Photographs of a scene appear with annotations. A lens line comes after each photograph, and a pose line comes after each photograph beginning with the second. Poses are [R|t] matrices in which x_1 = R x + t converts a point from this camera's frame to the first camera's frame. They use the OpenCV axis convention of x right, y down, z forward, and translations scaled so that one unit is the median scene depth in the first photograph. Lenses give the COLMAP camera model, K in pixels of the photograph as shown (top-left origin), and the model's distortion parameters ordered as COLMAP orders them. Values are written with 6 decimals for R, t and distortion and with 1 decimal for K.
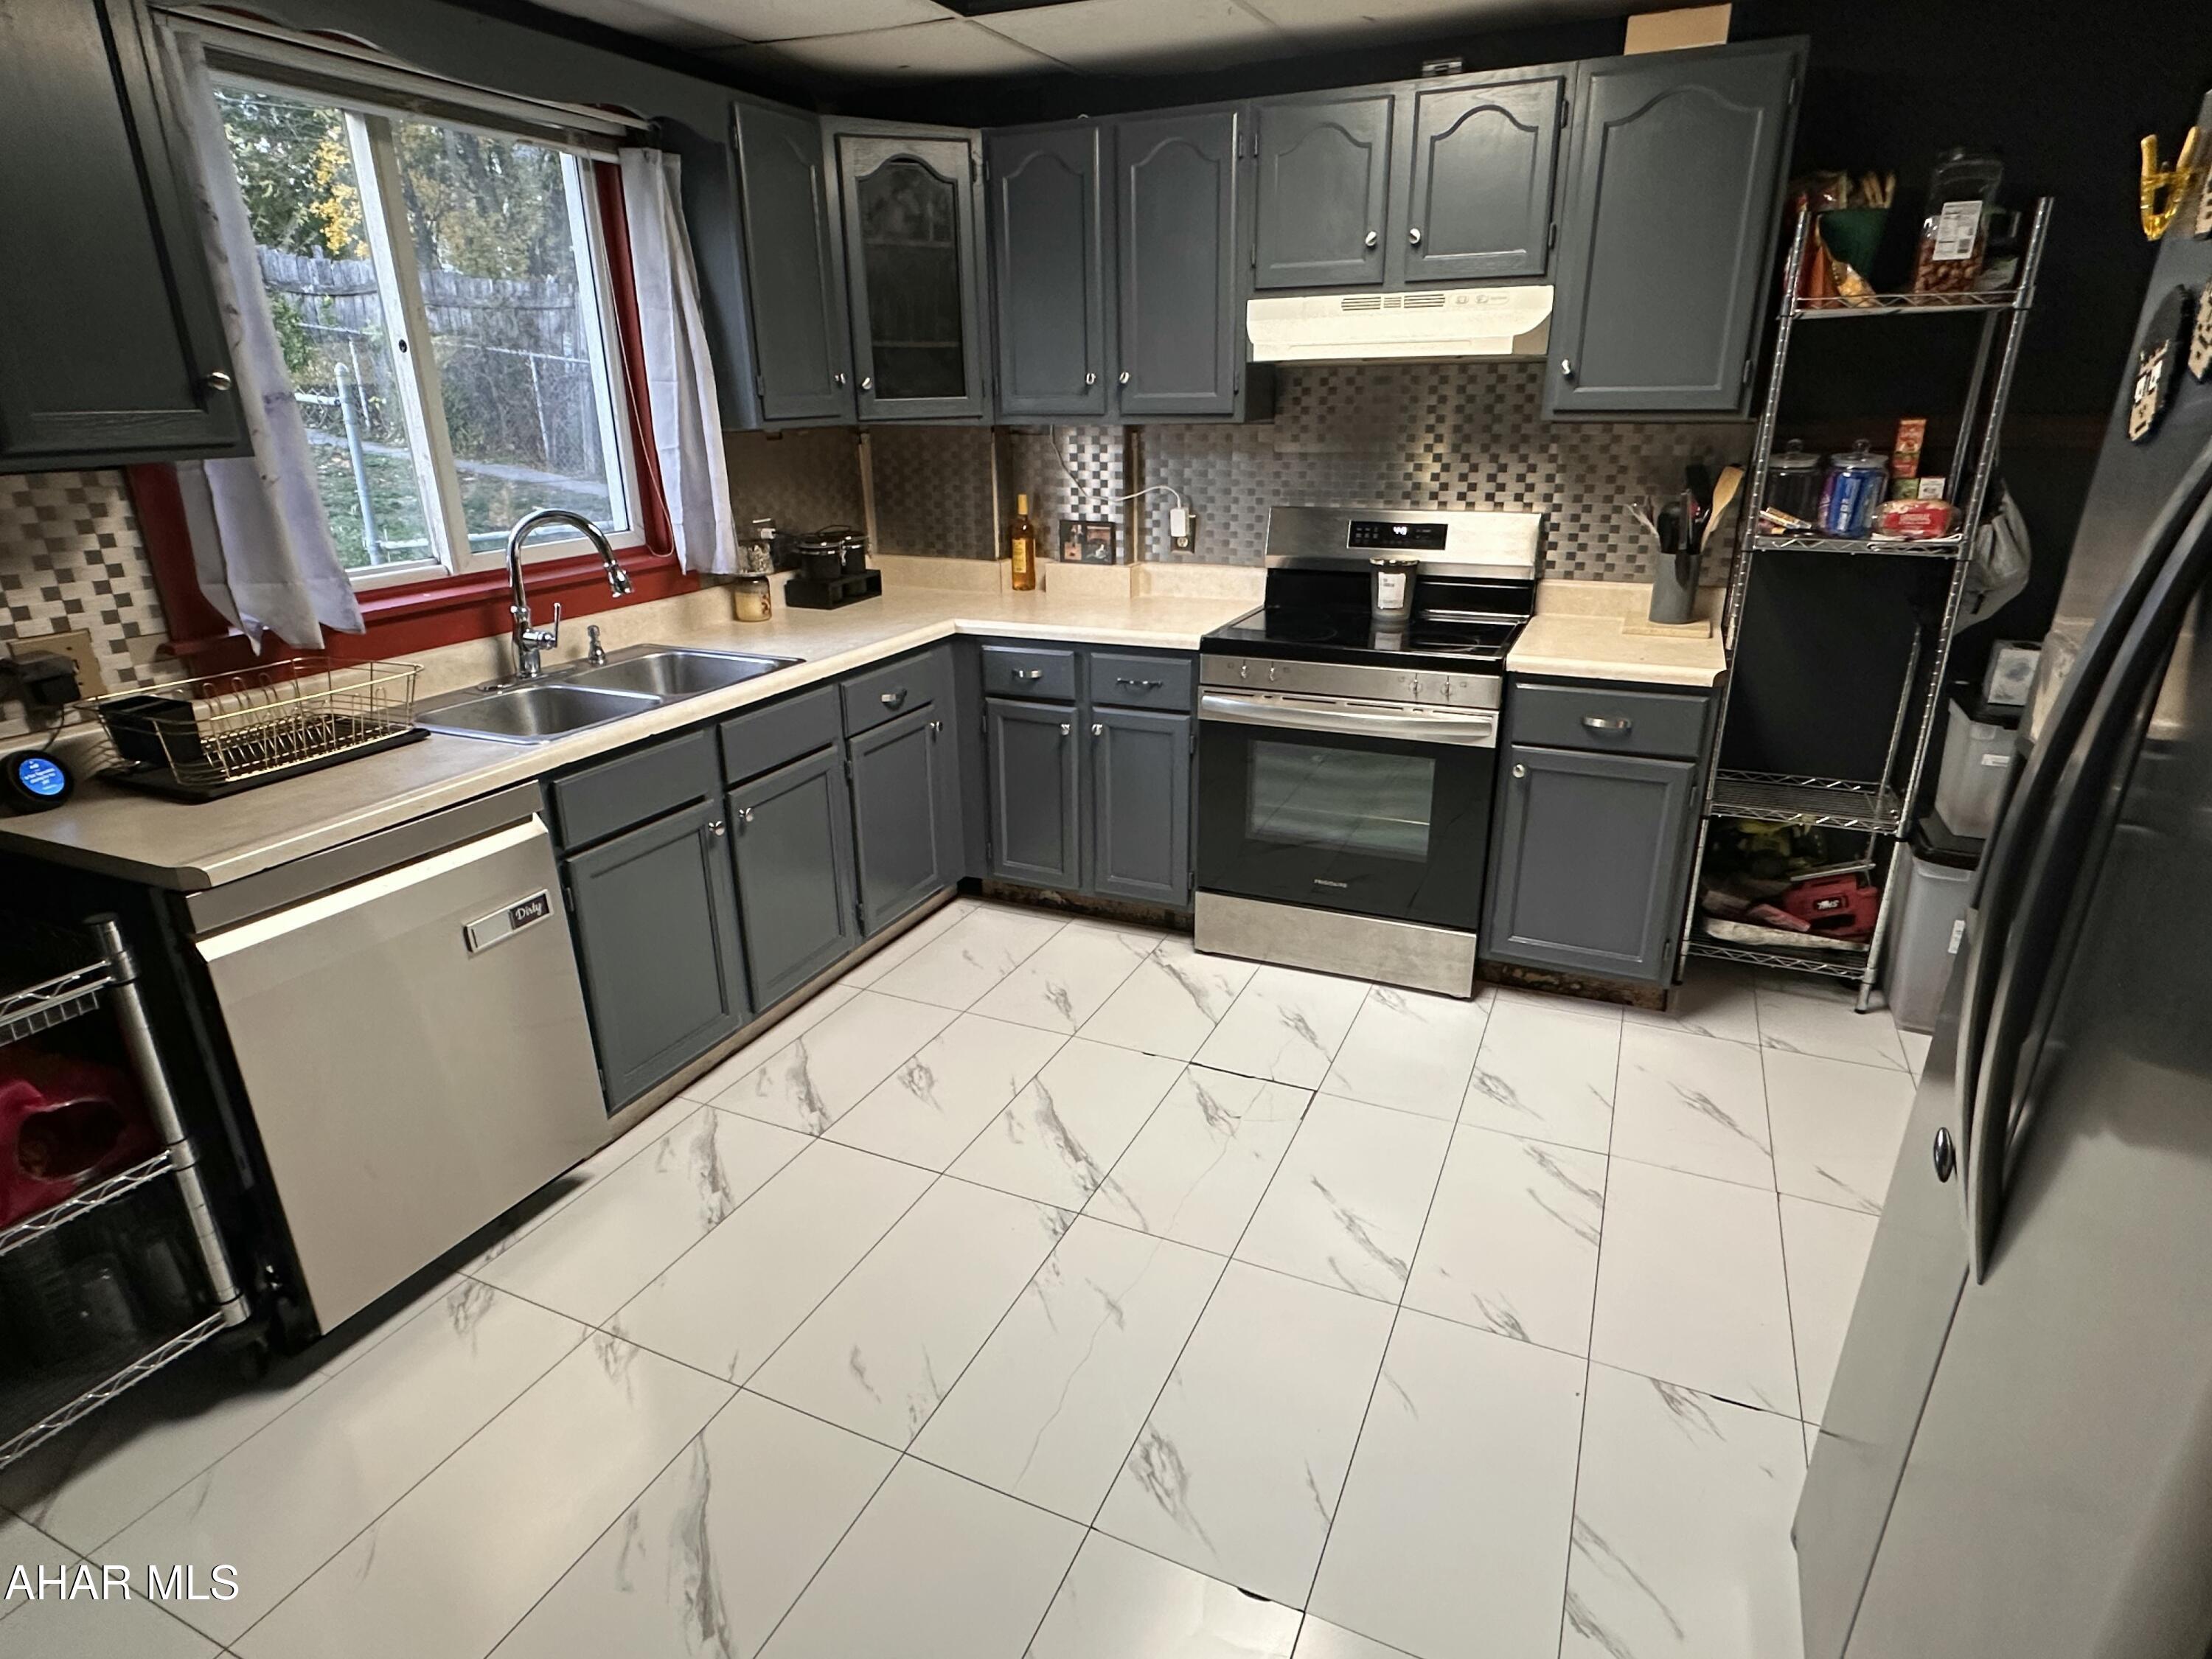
lens RADIAL K [[1219.9, 0, 1104.6], [0, 1219.9, 837.5], [0, 0, 1]] dist [0.003287, 0.001310]
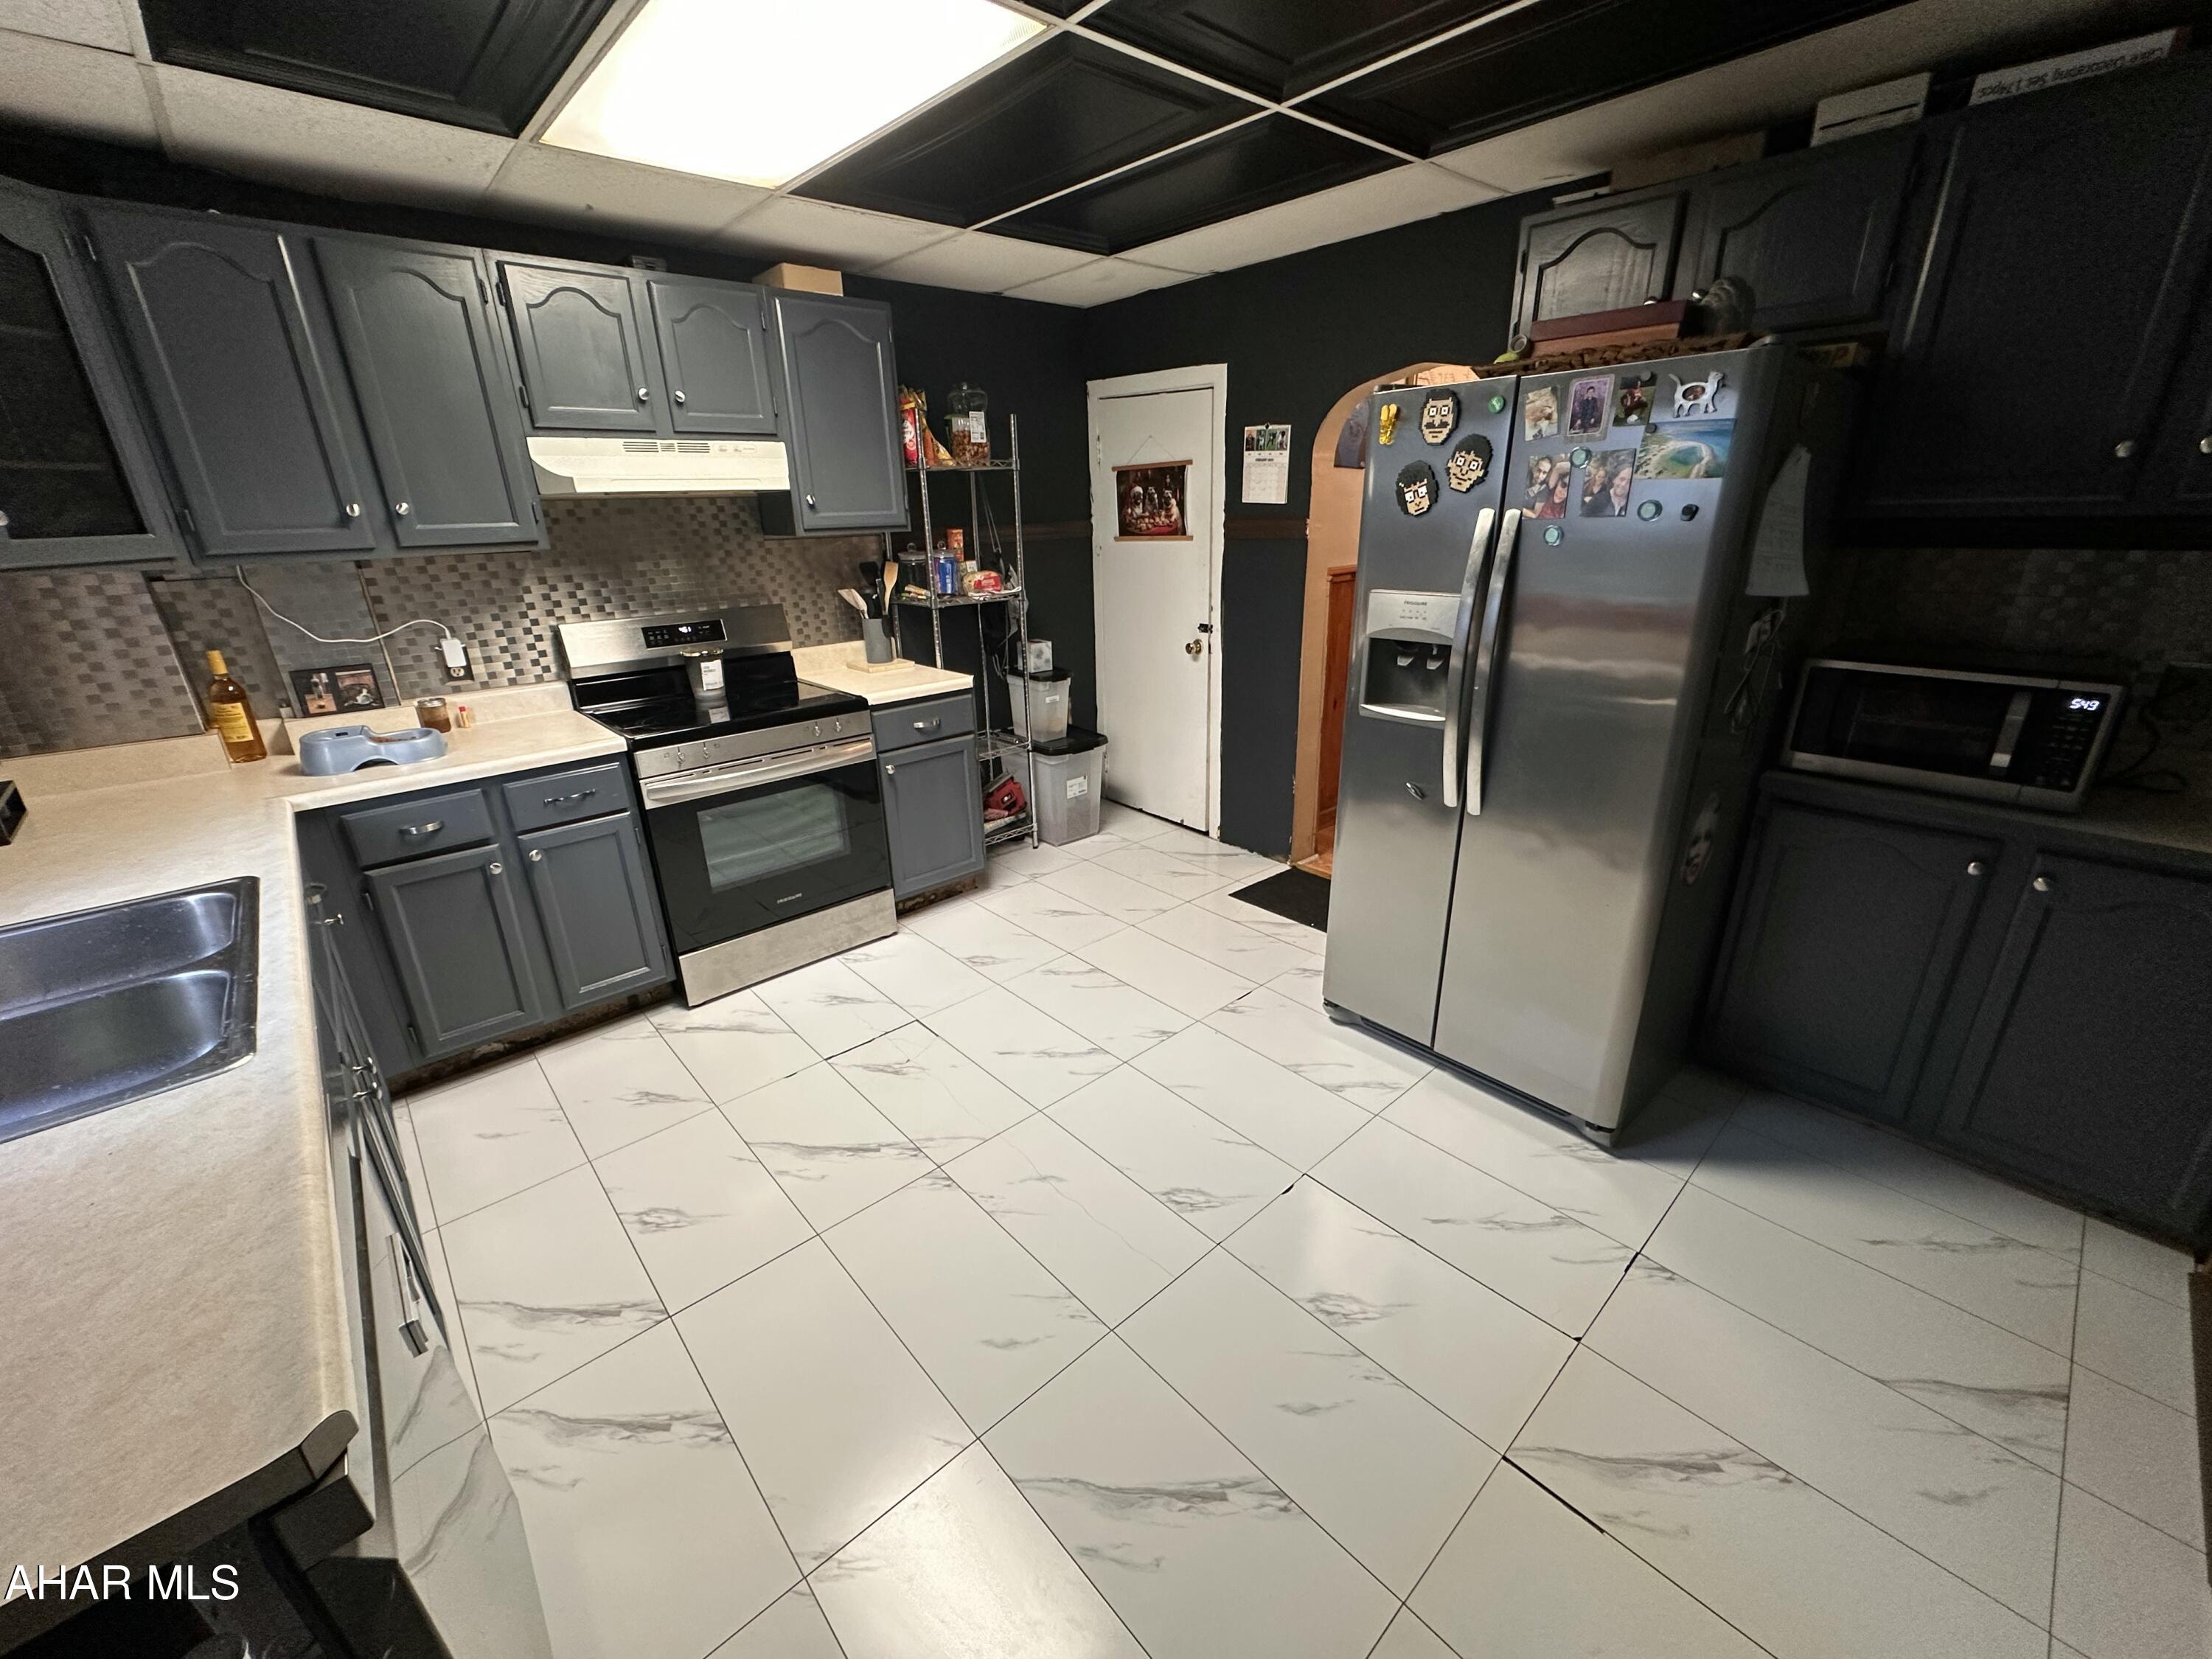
lens RADIAL K [[878.7, 0, 1105.0], [0, 878.7, 829.1], [0, 0, 1]] dist [-0.002485, 0.000657]
pose [[0.397812, -0.315248, 0.861606, -0.462092], [0.337358, 0.923583, 0.182163, -0.087022], [-0.853191, 0.218202, 0.473764, 0.267687]]
